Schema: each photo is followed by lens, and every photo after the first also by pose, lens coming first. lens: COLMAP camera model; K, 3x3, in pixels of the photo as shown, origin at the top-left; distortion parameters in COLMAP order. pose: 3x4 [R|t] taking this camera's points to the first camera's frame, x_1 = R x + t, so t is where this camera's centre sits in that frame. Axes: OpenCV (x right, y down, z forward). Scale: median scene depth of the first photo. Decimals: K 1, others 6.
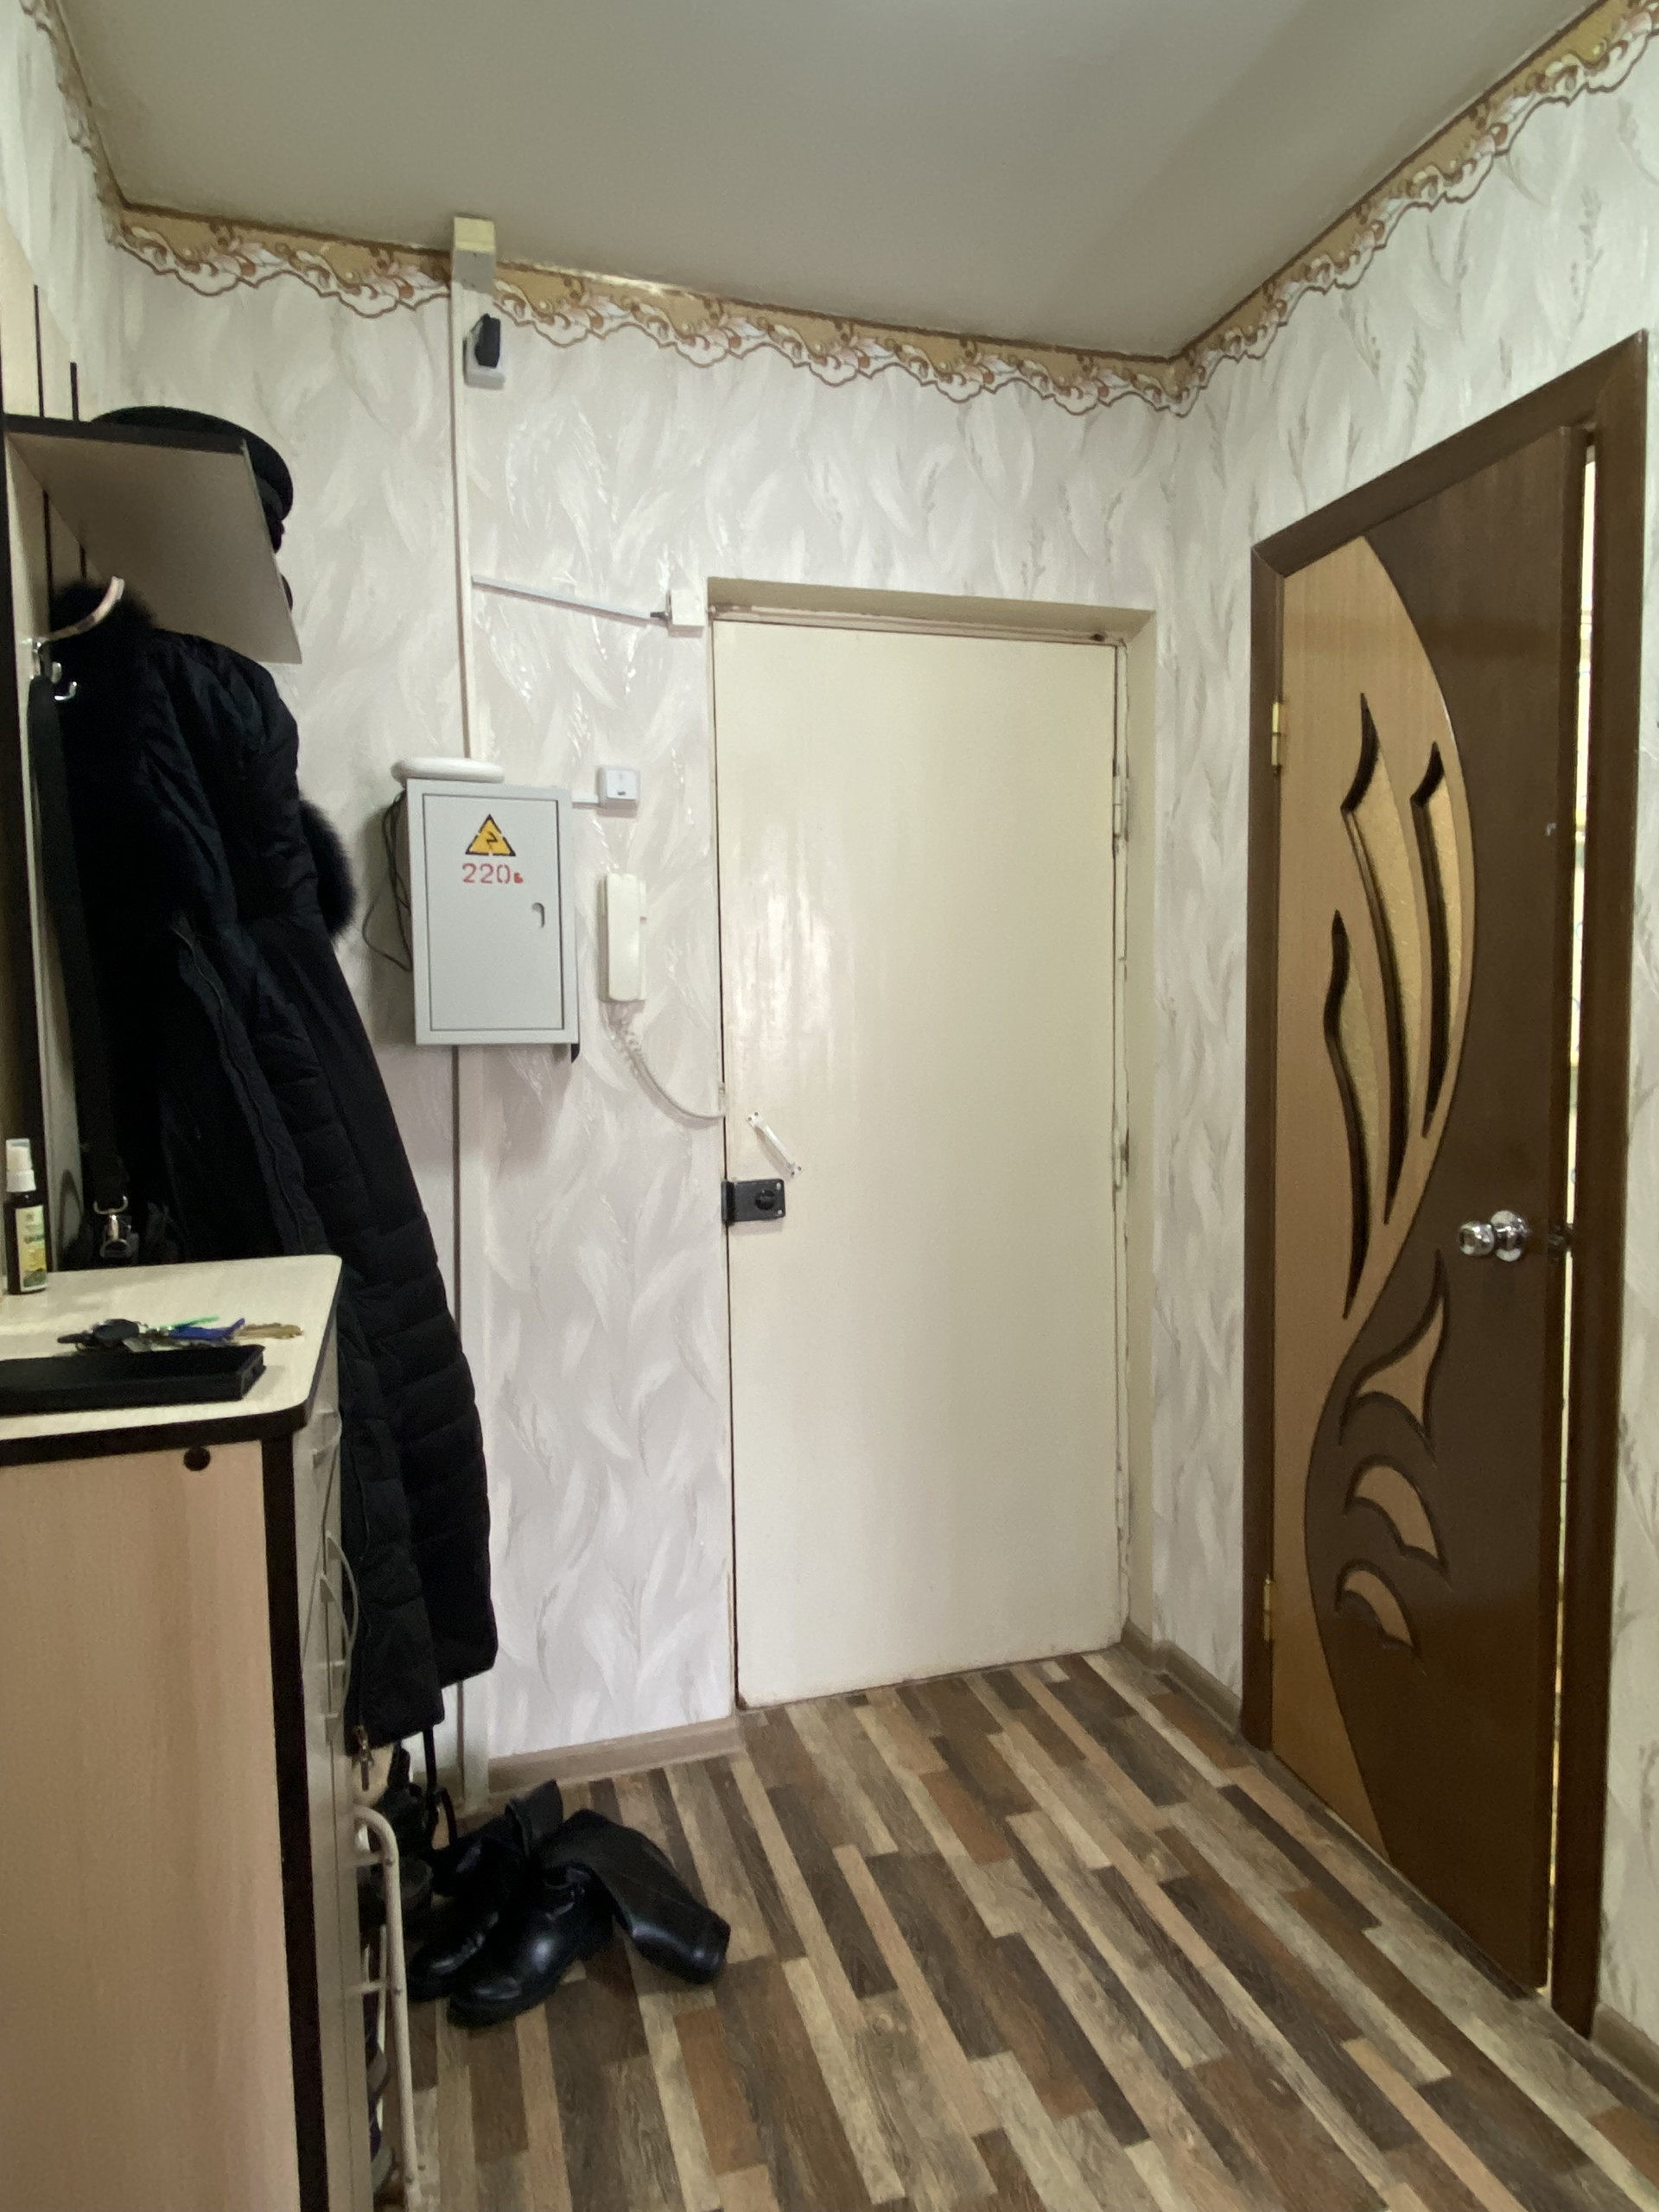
lens RADIAL K [[1324.7, 0, 827.3], [0, 1324.7, 1106.0], [0, 0, 1]] dist [0.037359, -0.036737]
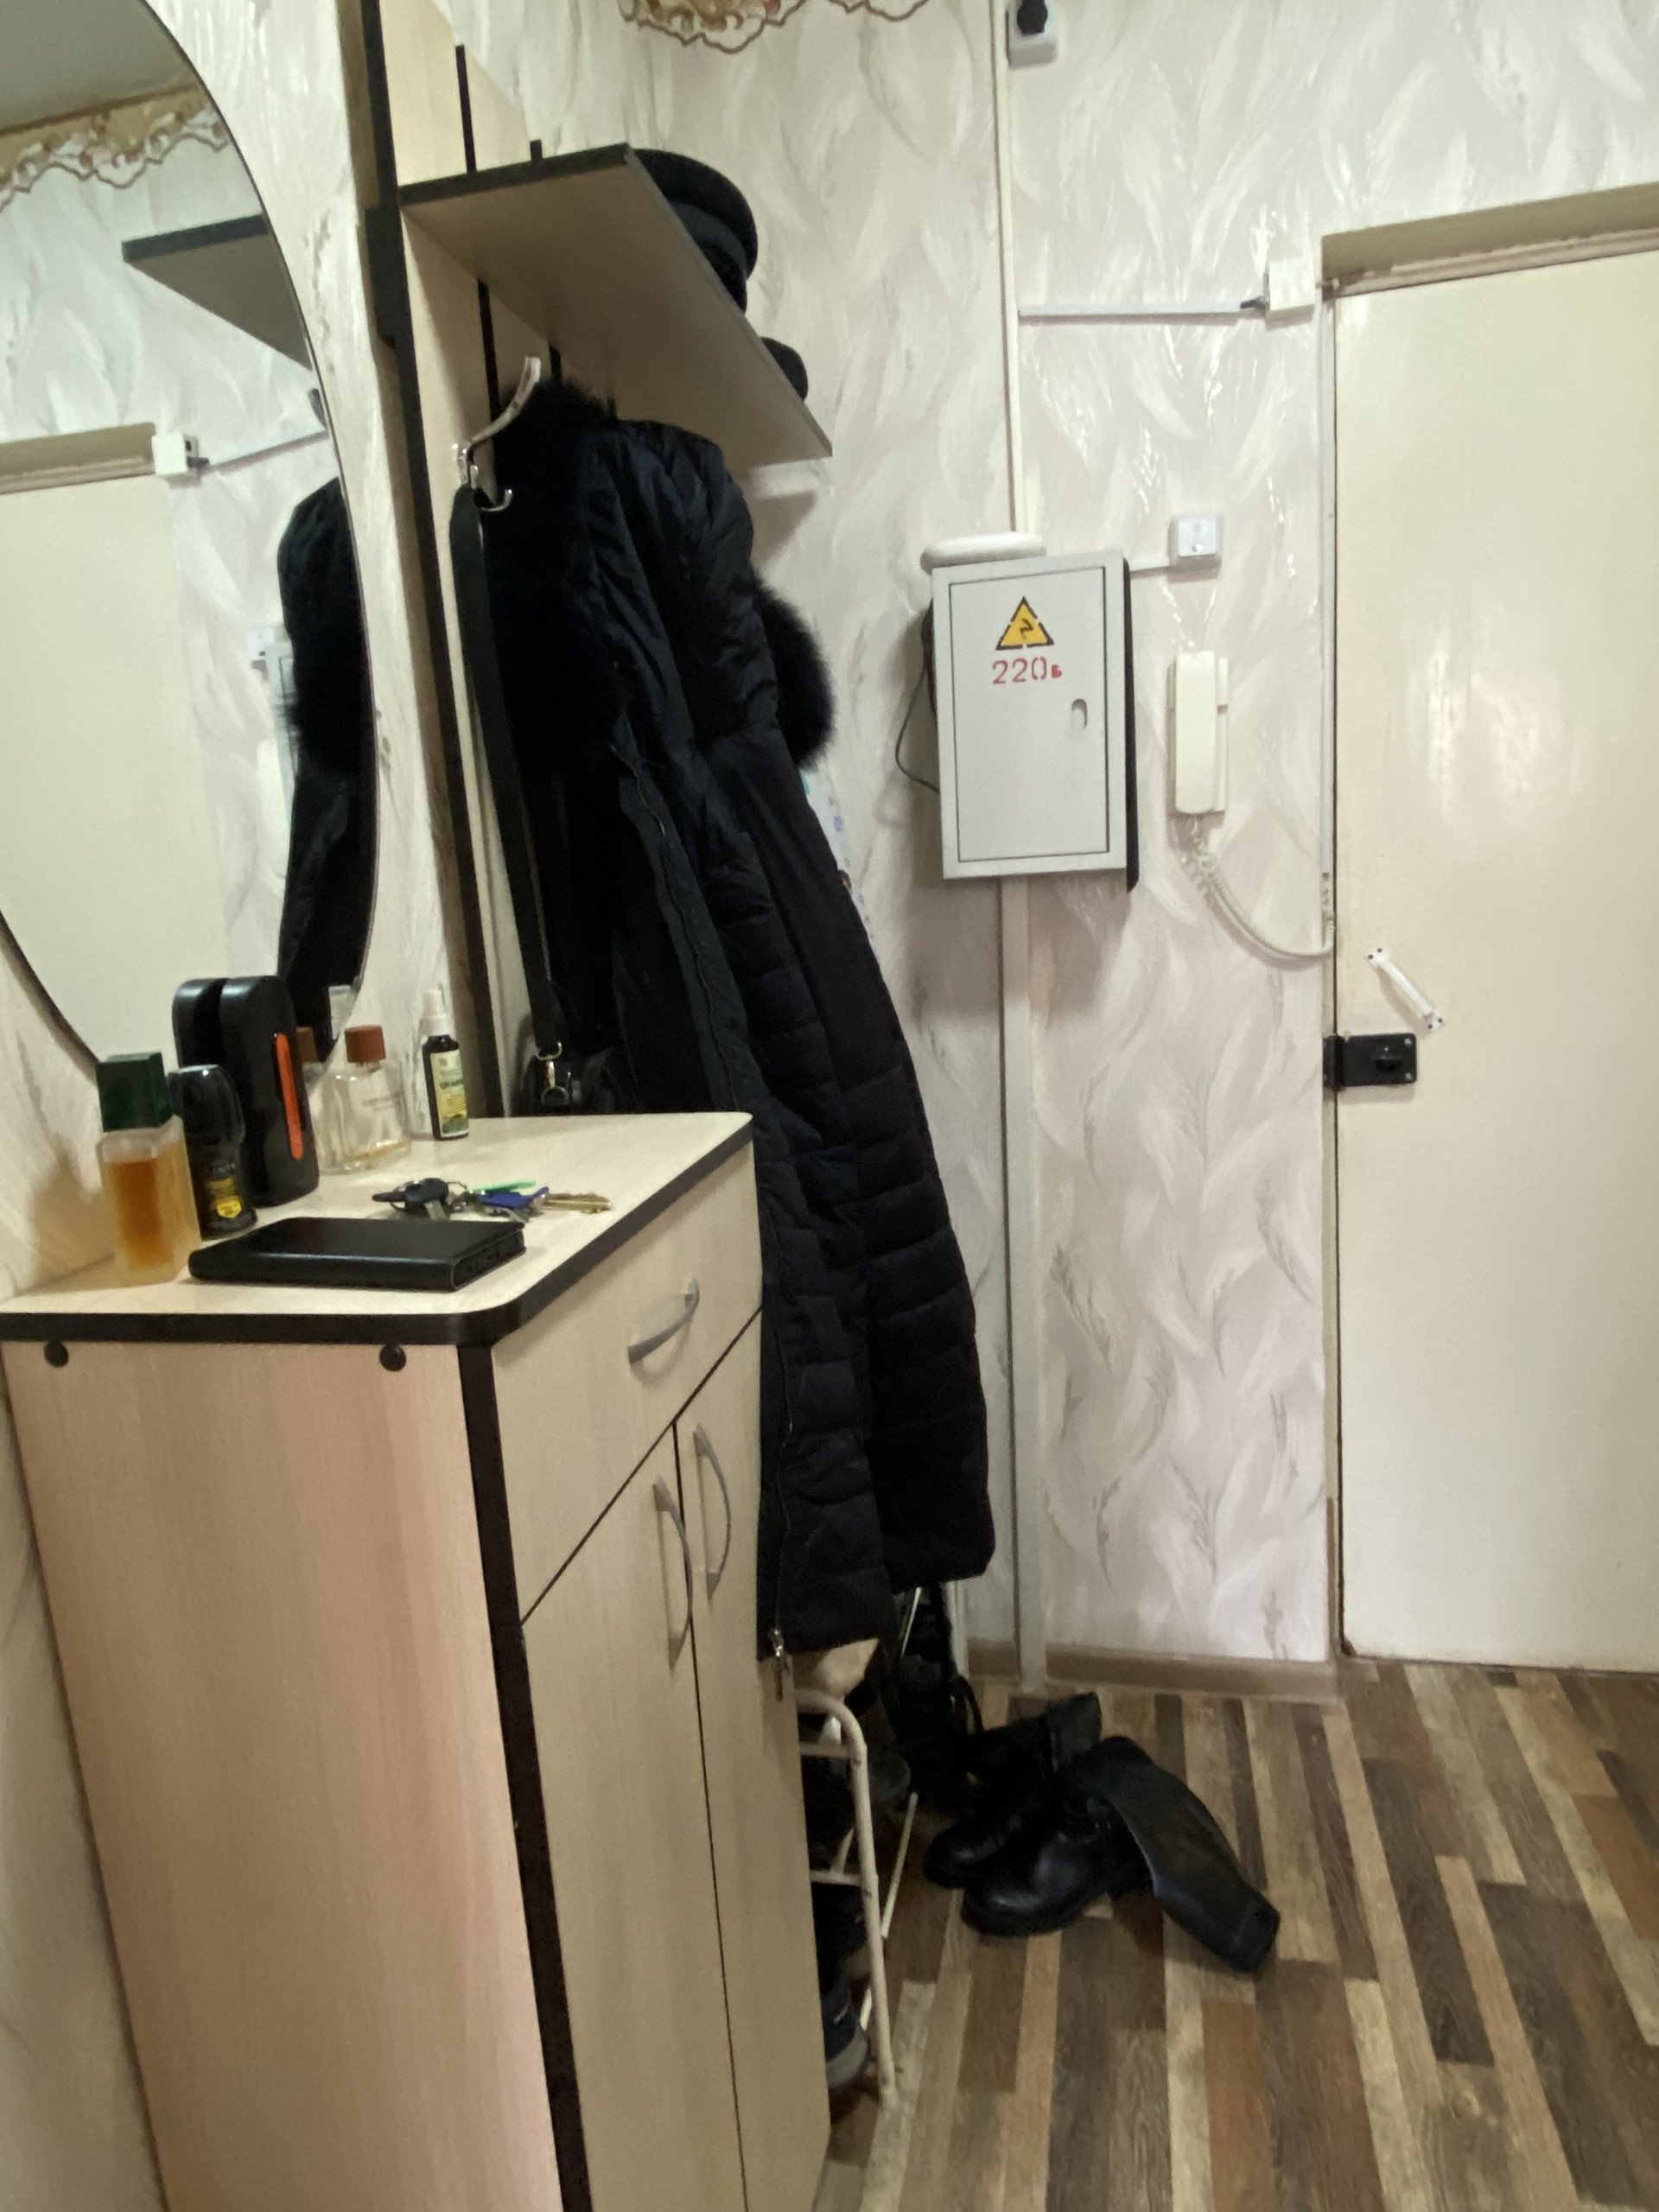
lens RADIAL K [[1324.7, 0, 827.3], [0, 1324.7, 1106.0], [0, 0, 1]] dist [0.037359, -0.036737]
pose [[0.867778, 0.040828, -0.495272, 0.065382], [0.015963, 0.993815, 0.109895, 0.006854], [0.496696, -0.103270, 0.861759, 0.159753]]
